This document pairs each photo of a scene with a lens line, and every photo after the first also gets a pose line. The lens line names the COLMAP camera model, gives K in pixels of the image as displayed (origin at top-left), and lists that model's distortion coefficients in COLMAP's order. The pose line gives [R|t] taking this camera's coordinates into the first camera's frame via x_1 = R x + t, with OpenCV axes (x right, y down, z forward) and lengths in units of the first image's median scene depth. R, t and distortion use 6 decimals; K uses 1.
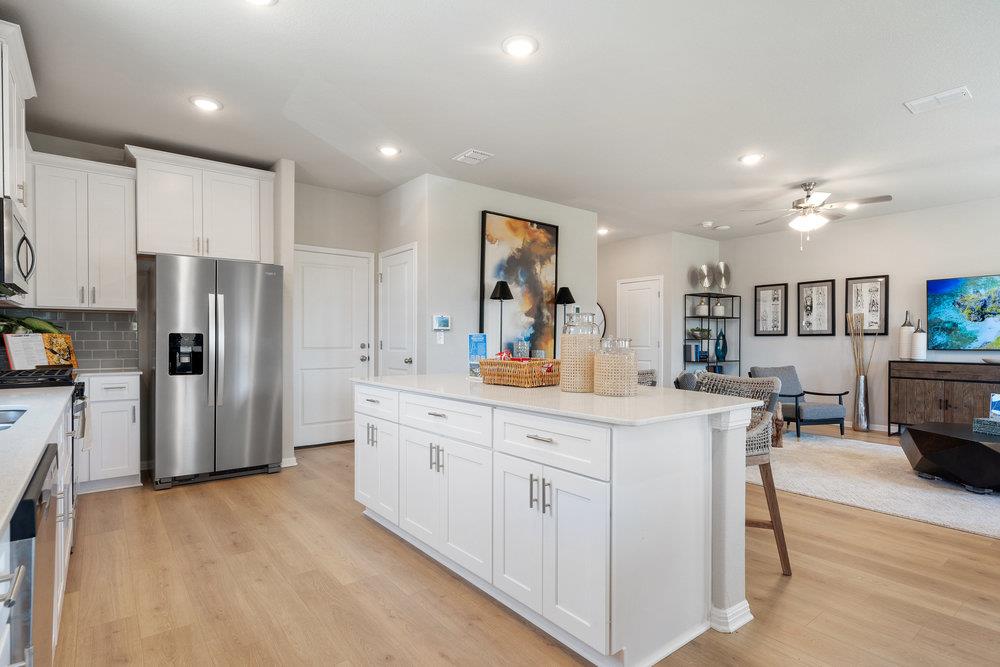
lens RADIAL K [[501.6, 0, 497.5], [0, 501.6, 338.9], [0, 0, 1]] dist [0.001411, -0.000079]
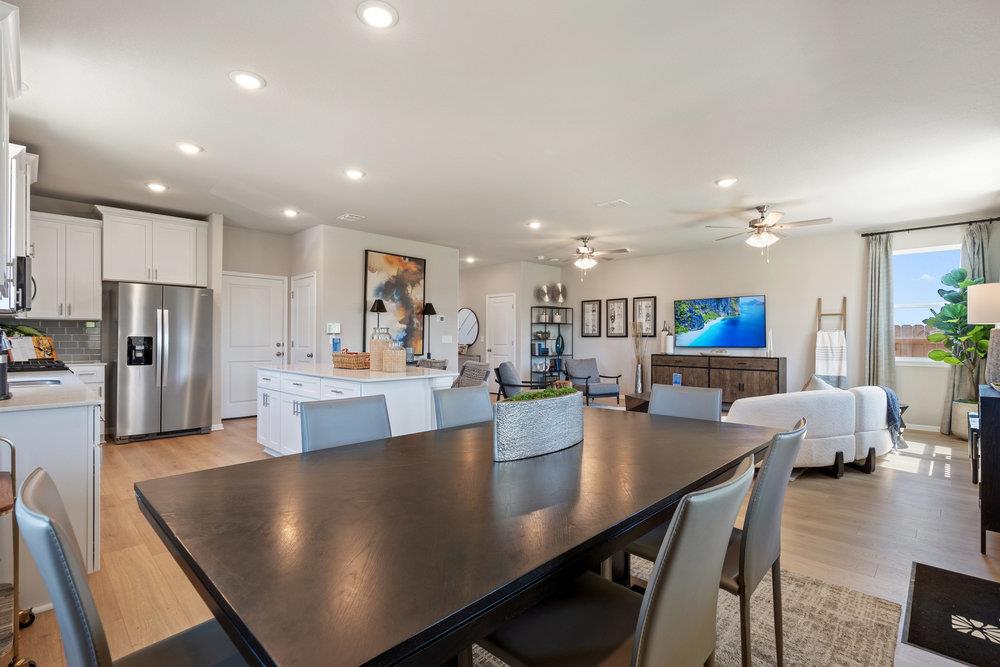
lens RADIAL K [[463.3, 0, 502.5], [0, 463.3, 333.6], [0, 0, 1]] dist [-0.002319, -0.000528]
pose [[0.991782, 0.002246, 0.127916, 0.189776], [-0.001387, 0.999976, -0.006802, -0.009161], [-0.127928, 0.006569, 0.991762, -0.352863]]
